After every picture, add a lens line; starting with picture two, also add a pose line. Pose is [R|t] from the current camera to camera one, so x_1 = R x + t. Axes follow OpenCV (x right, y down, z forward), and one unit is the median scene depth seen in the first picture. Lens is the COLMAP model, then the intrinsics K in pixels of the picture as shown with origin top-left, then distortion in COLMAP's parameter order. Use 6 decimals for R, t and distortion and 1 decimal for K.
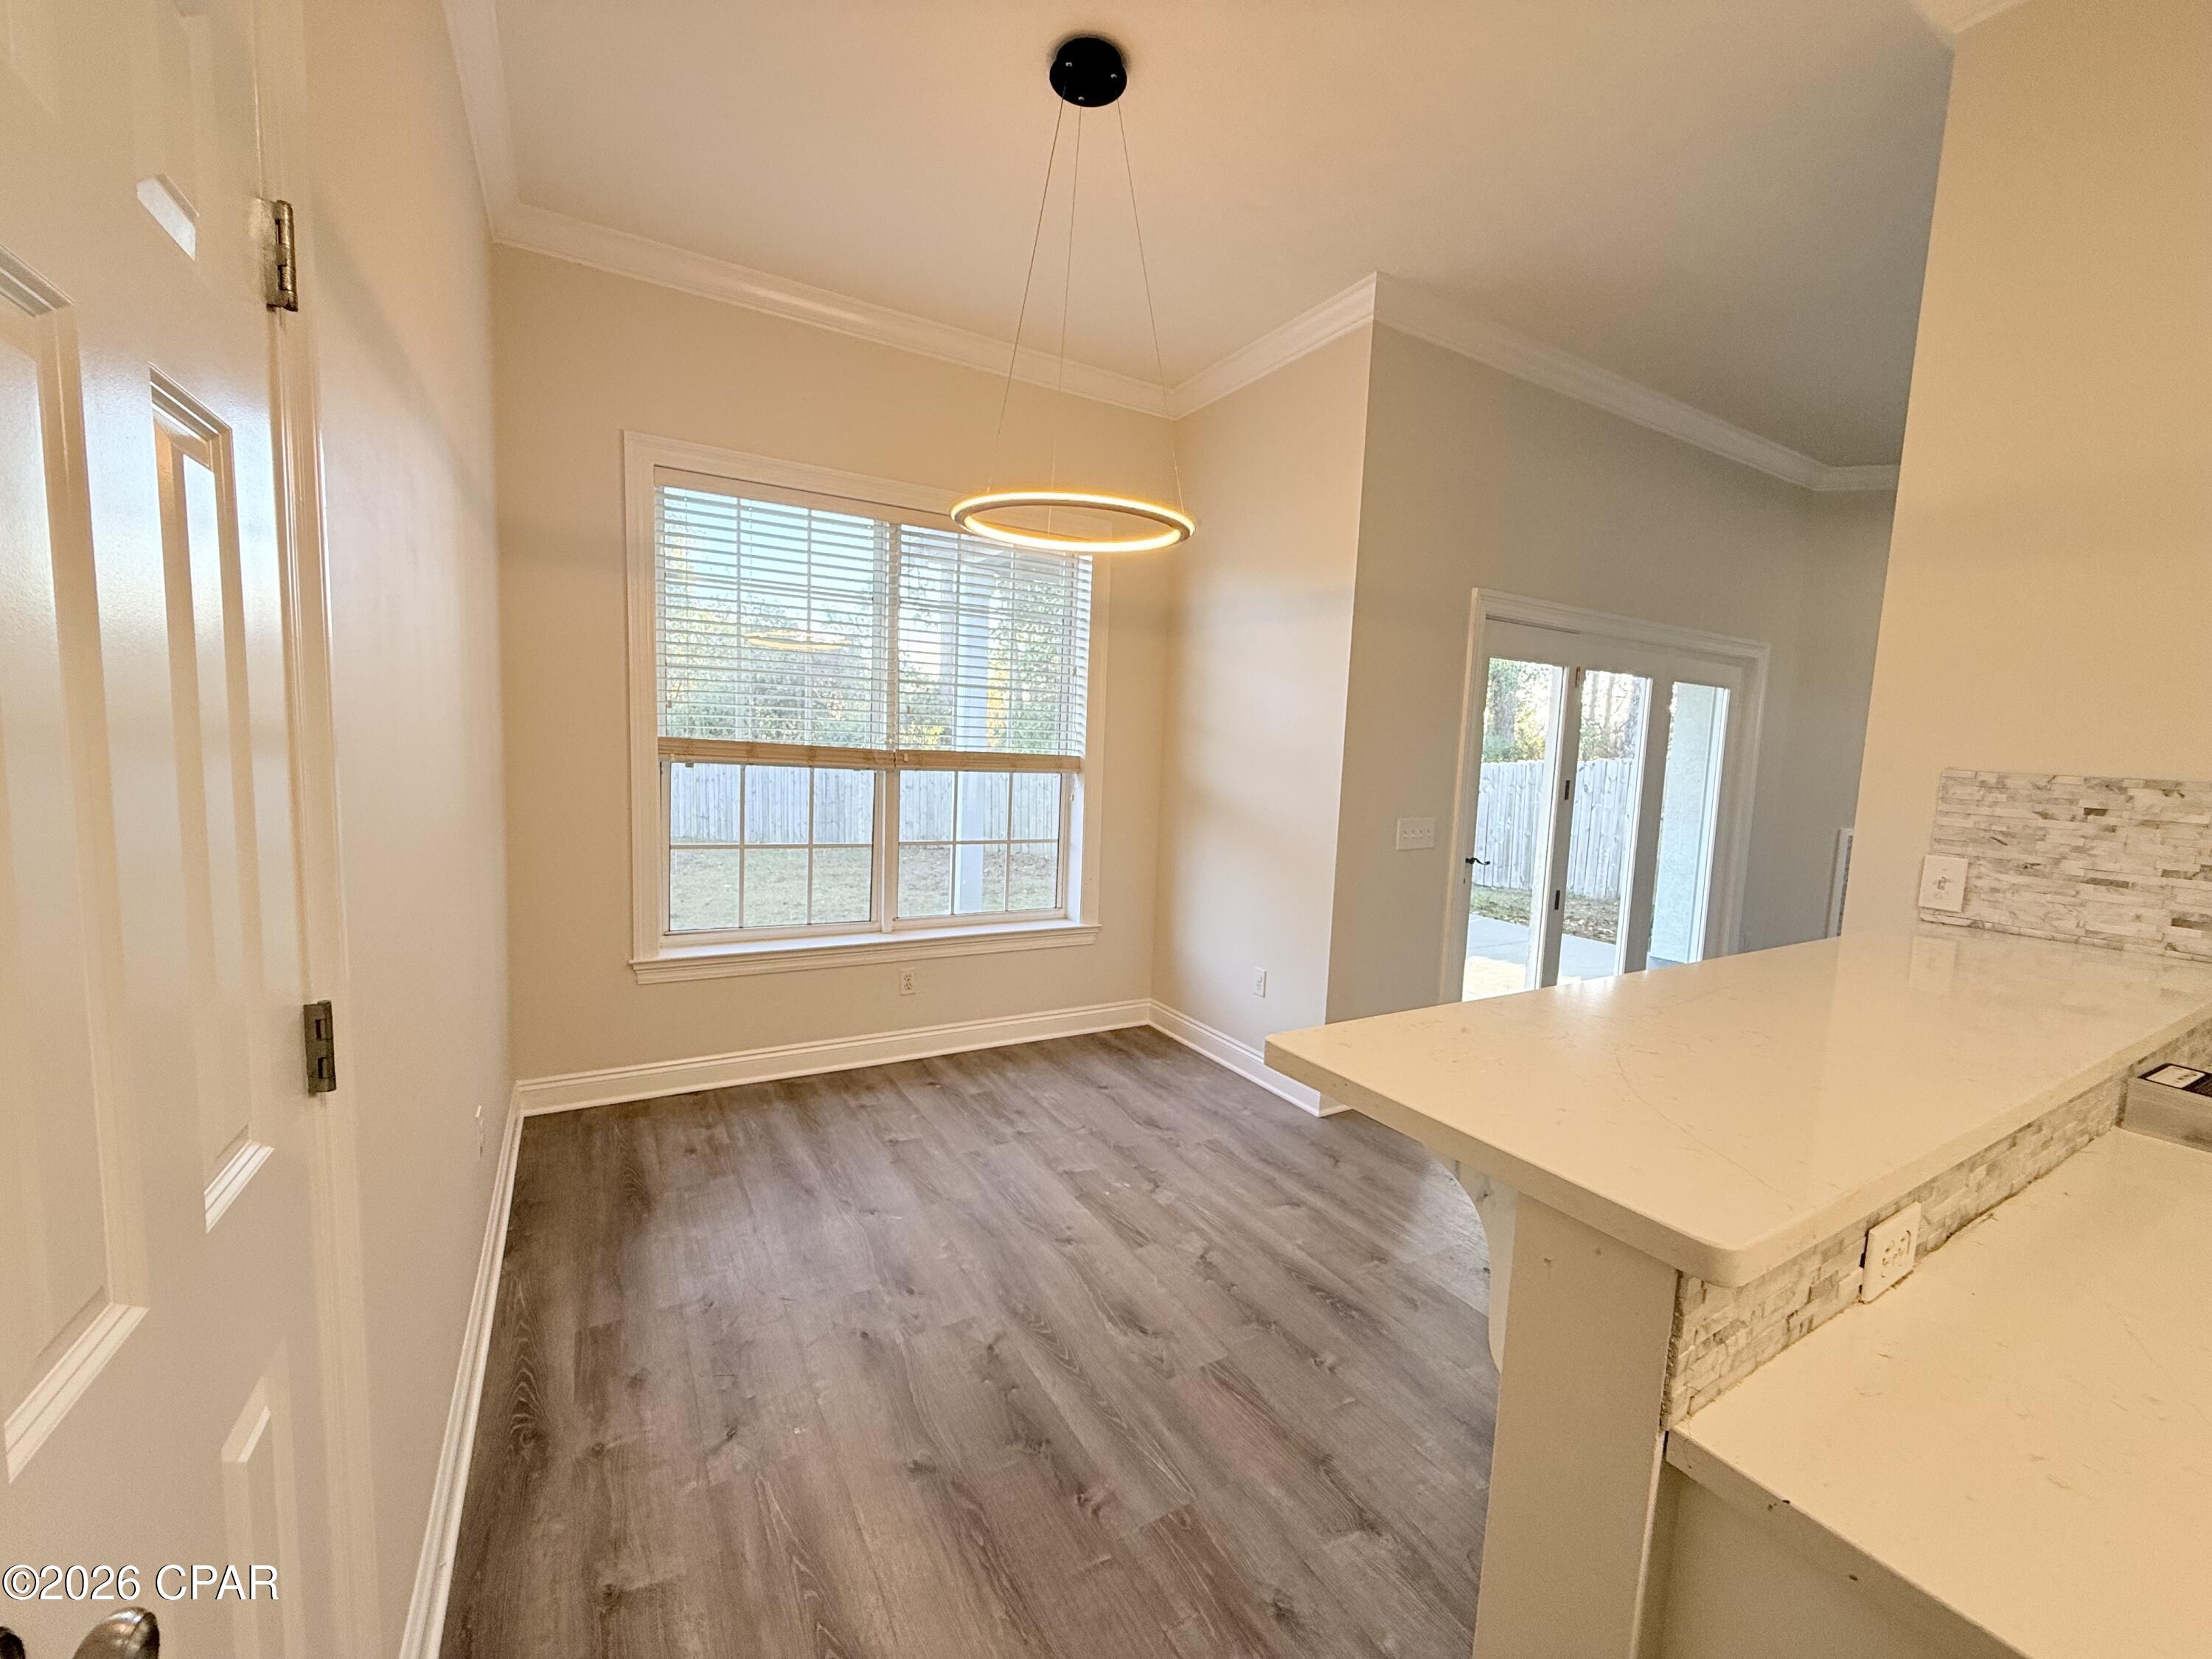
lens RADIAL K [[880.8, 0, 1108.2], [0, 880.8, 830.8], [0, 0, 1]] dist [0.001273, -0.000126]
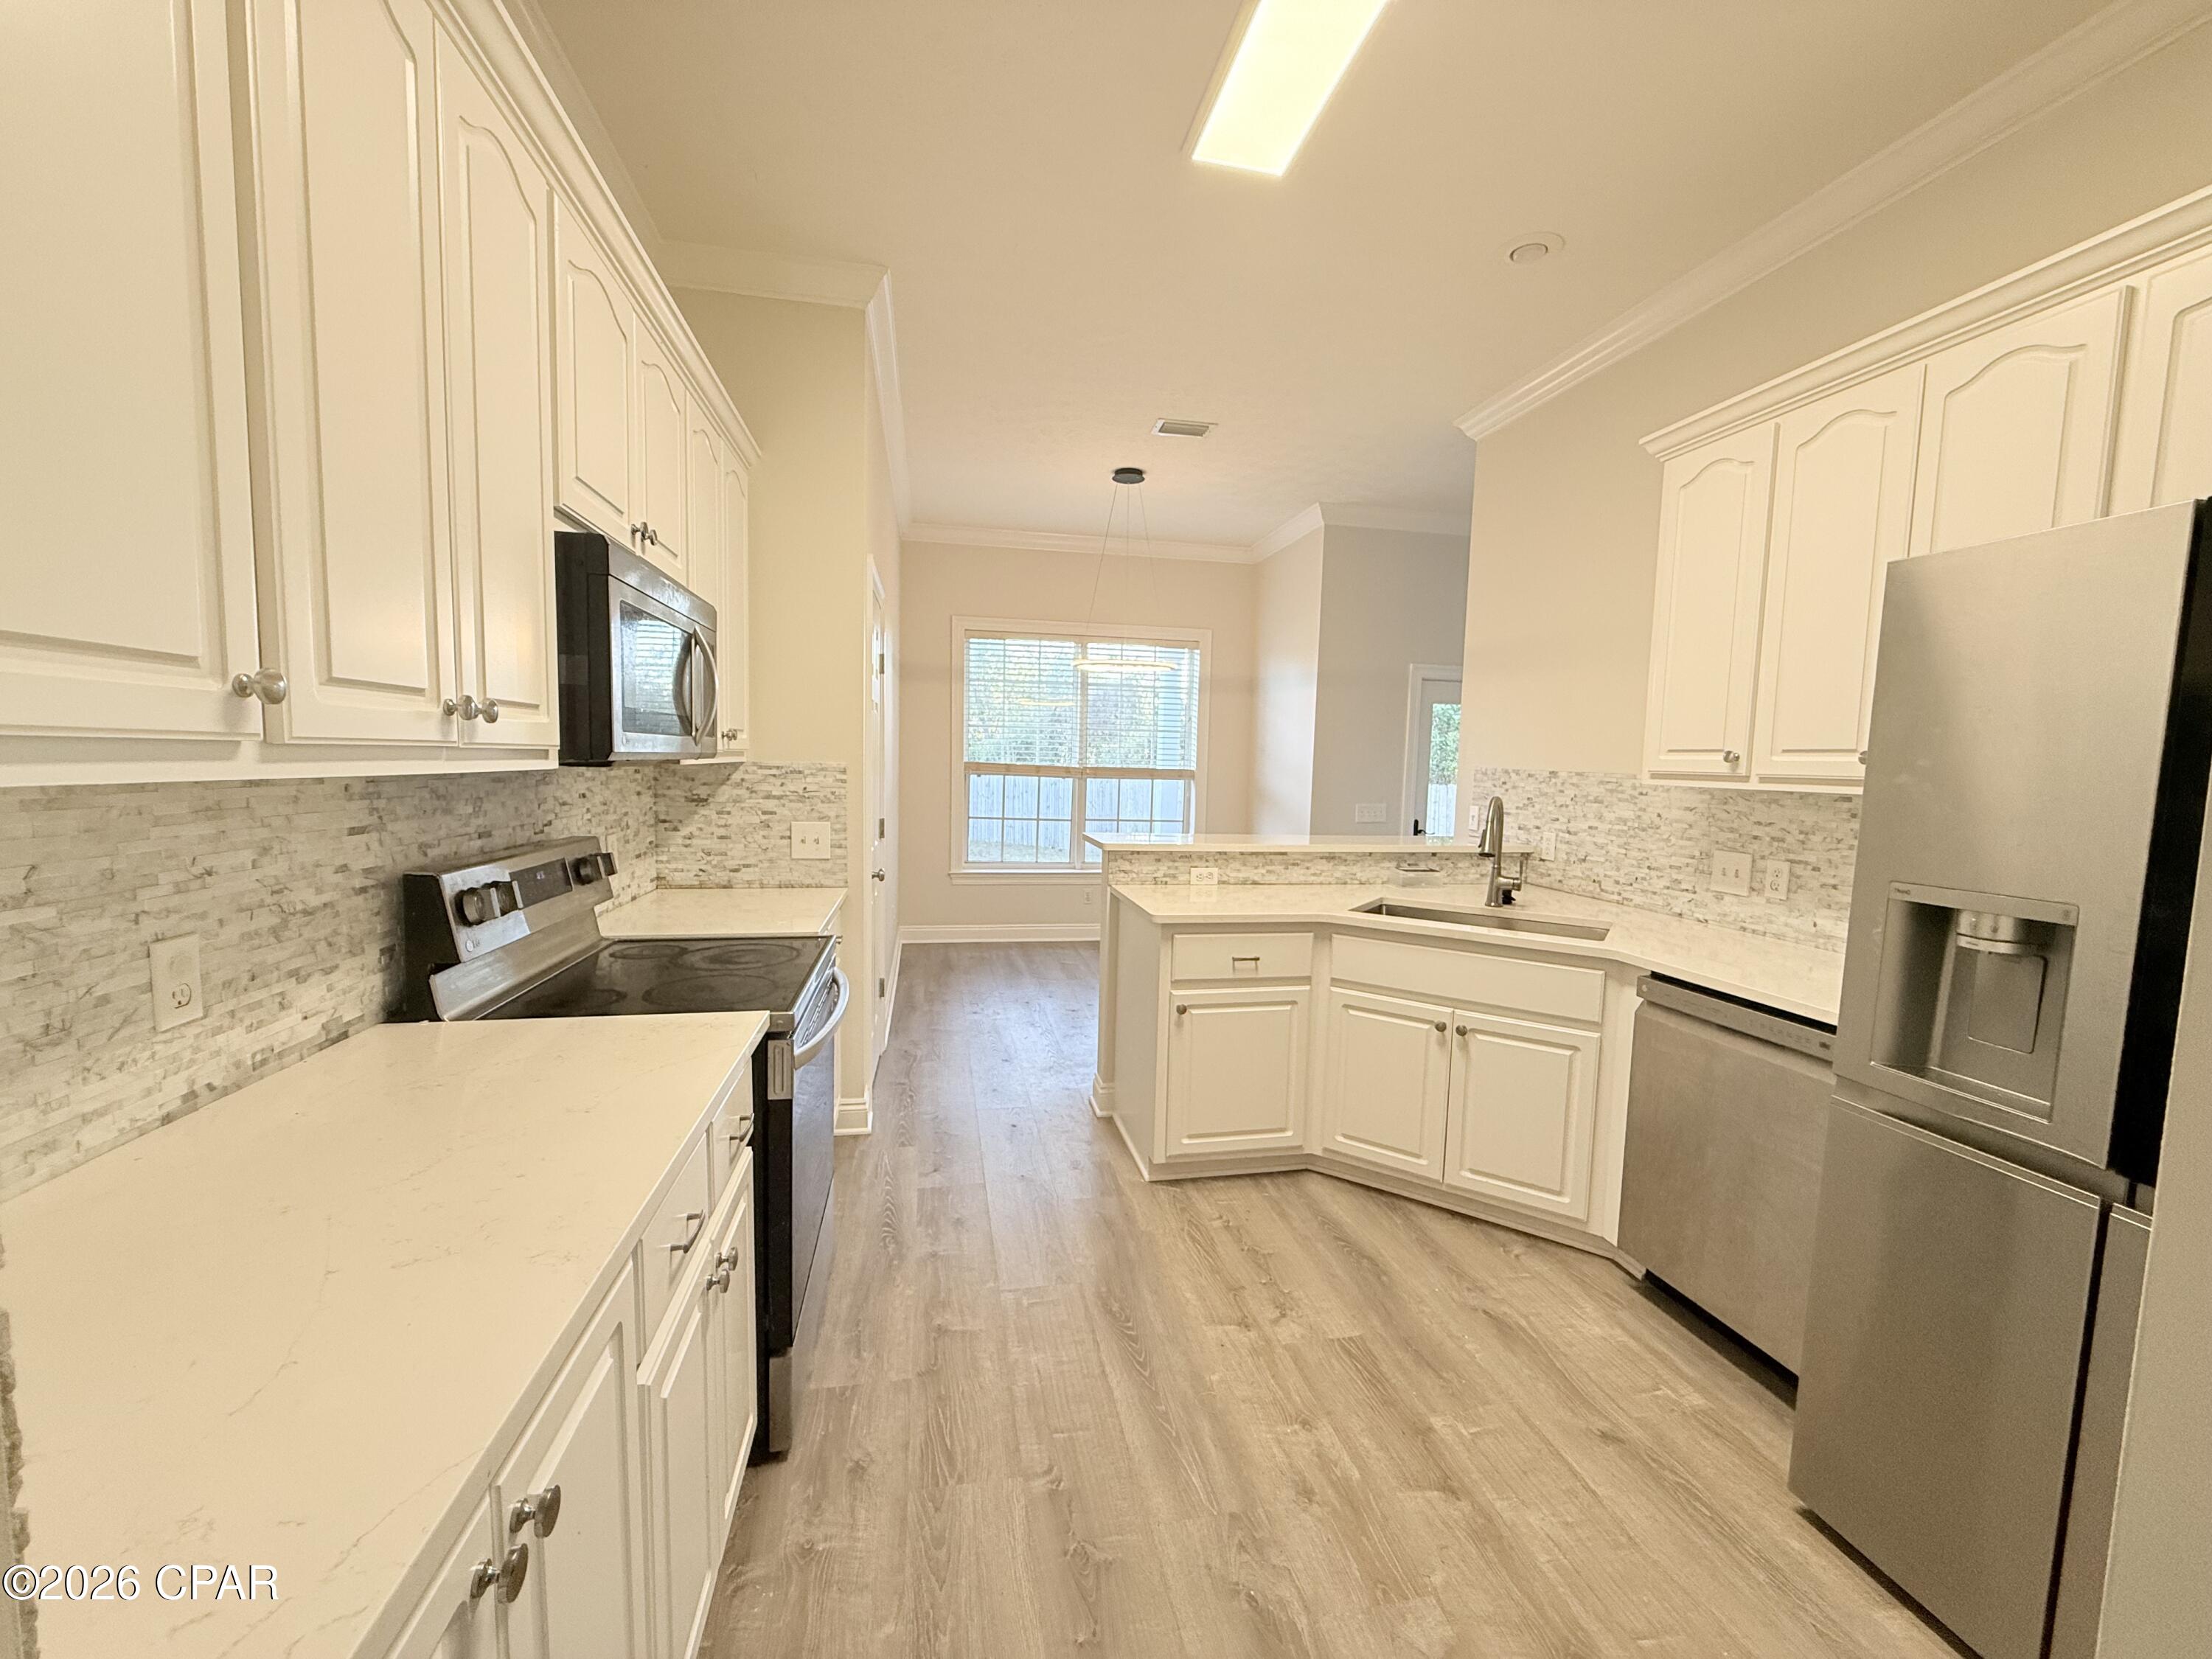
lens RADIAL K [[880.8, 0, 1143.0], [0, 880.8, 840.9], [0, 0, 1]] dist [0.001273, -0.000126]
pose [[0.954250, 0.010413, -0.298828, 0.738103], [-0.014409, 0.999834, -0.011173, 0.138953], [0.298662, 0.014967, 0.954242, -1.220218]]
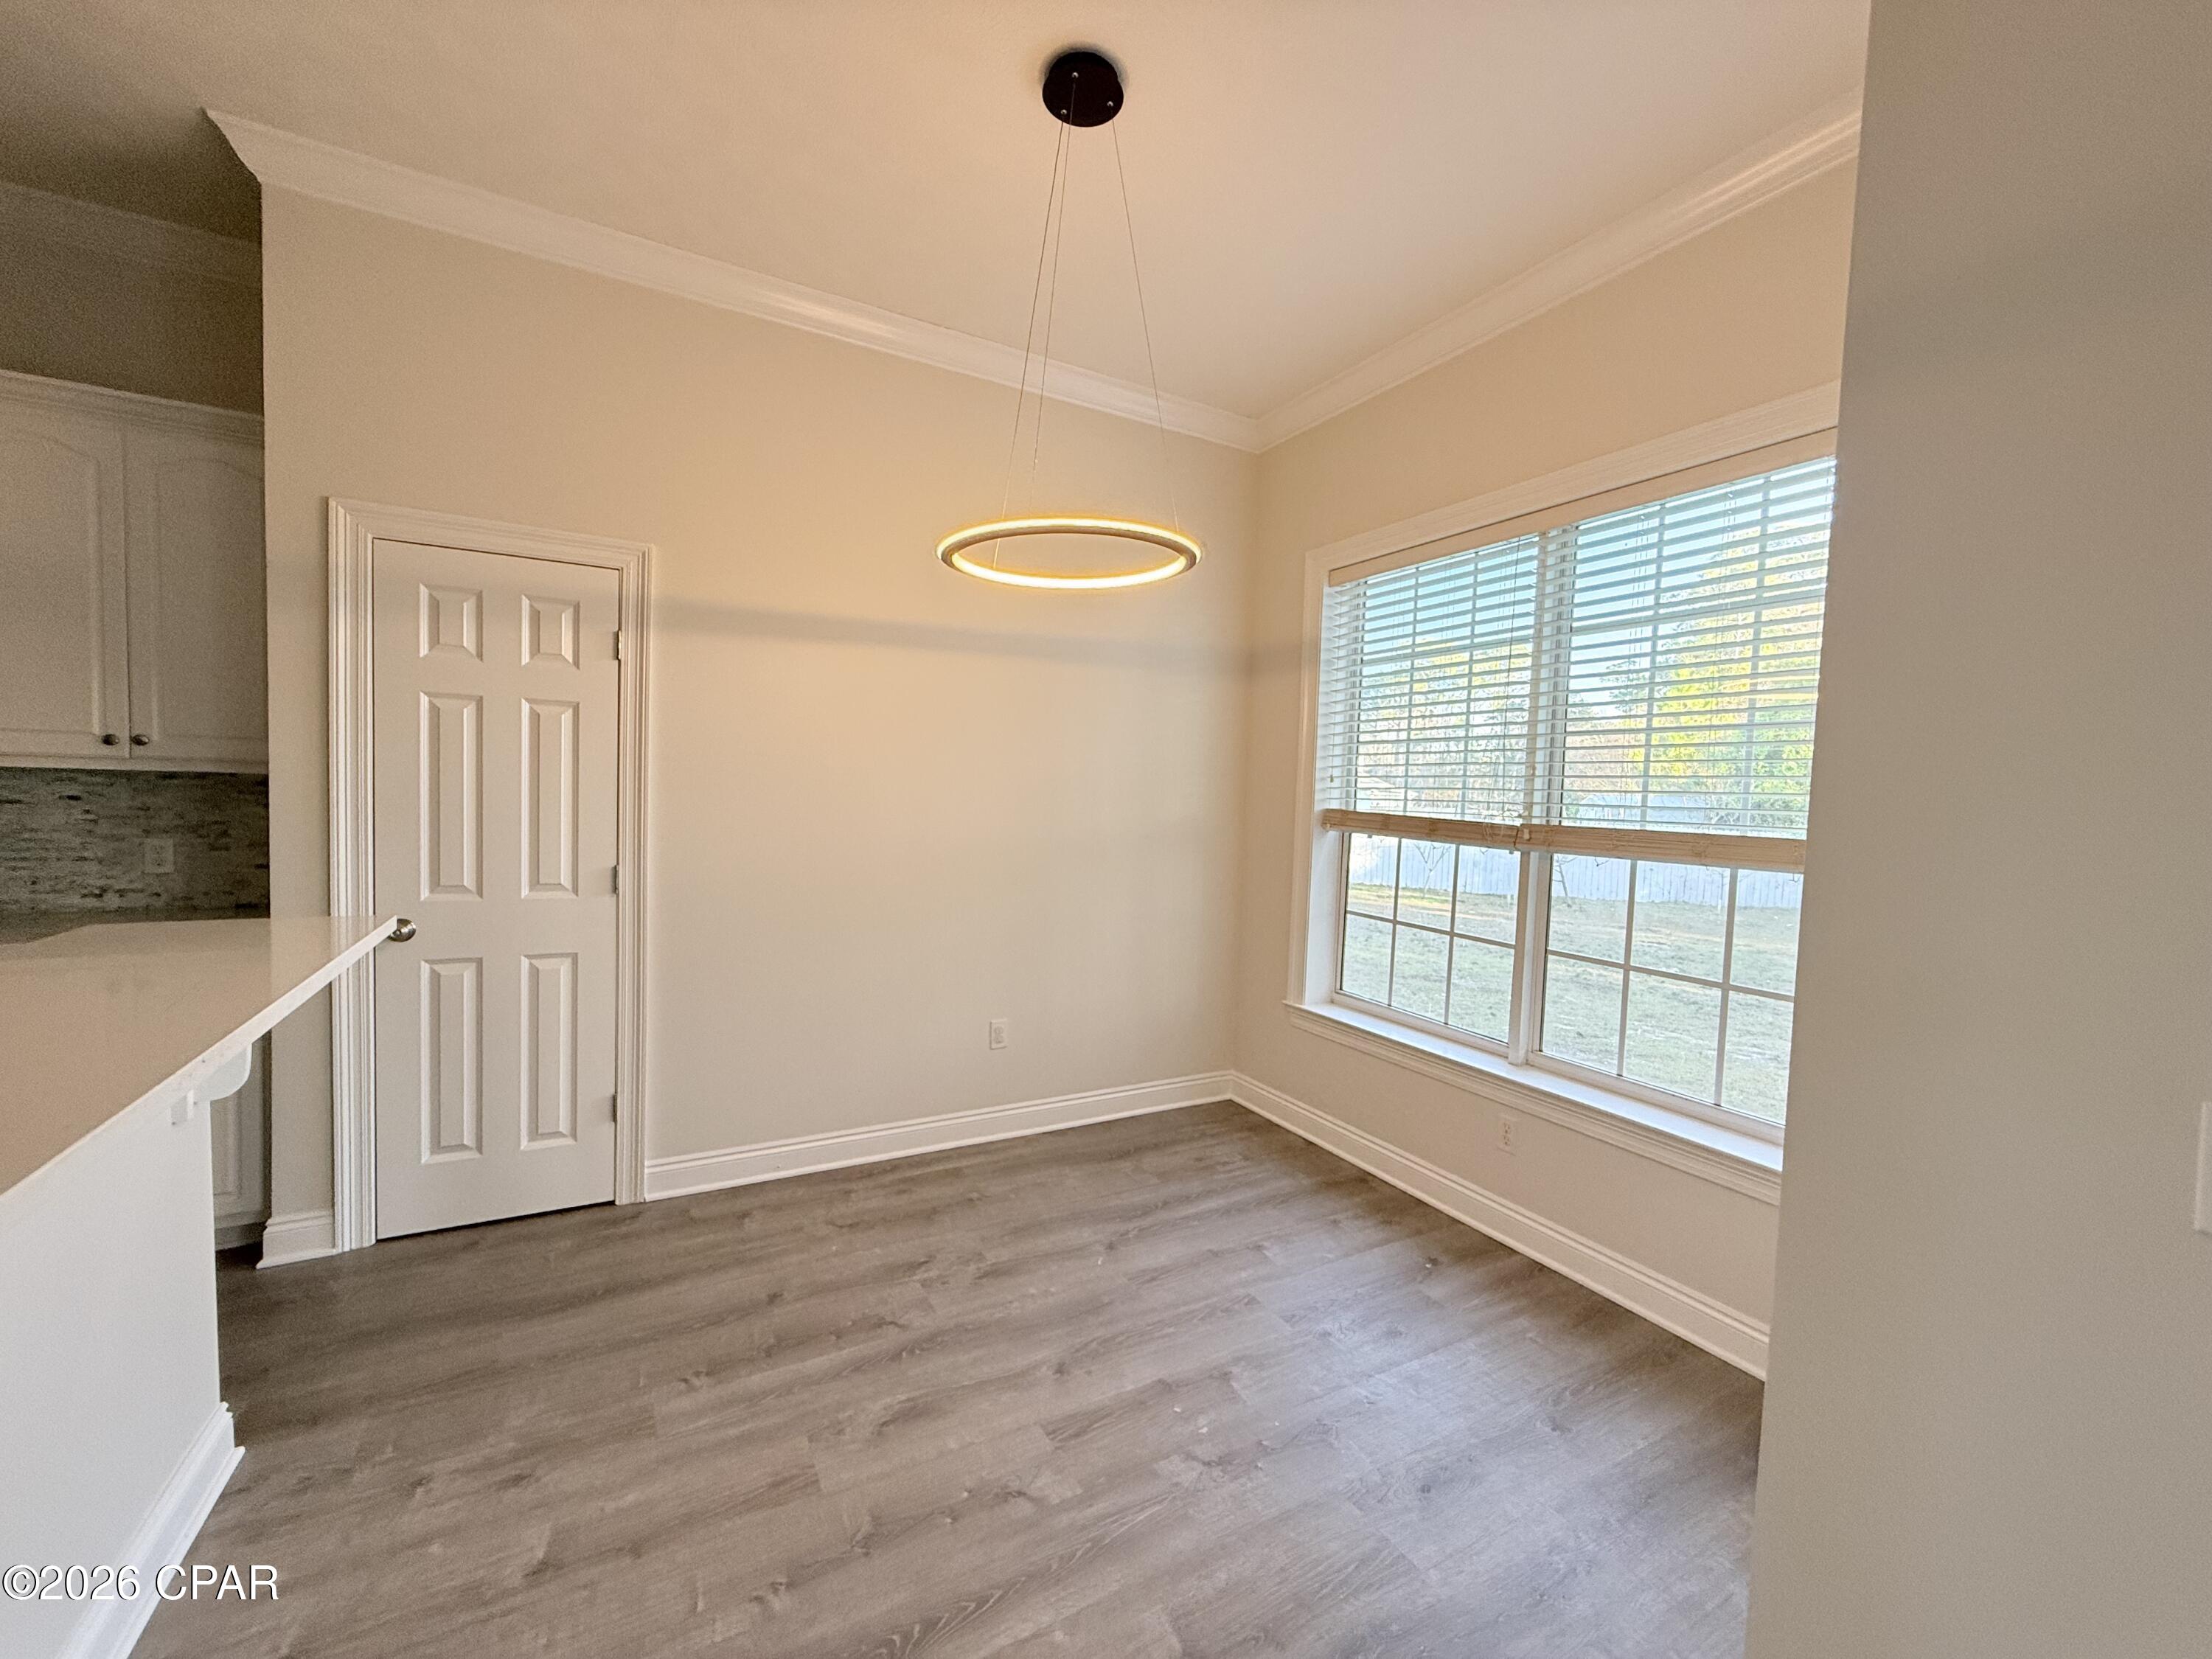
lens RADIAL K [[880.8, 0, 1100.0], [0, 880.8, 836.6], [0, 0, 1]] dist [0.001273, -0.000126]
pose [[-0.027131, 0.006574, -0.999610, 0.946616], [-0.130623, 0.991381, 0.010065, -0.072833], [0.991061, 0.130846, -0.026038, 1.167938]]
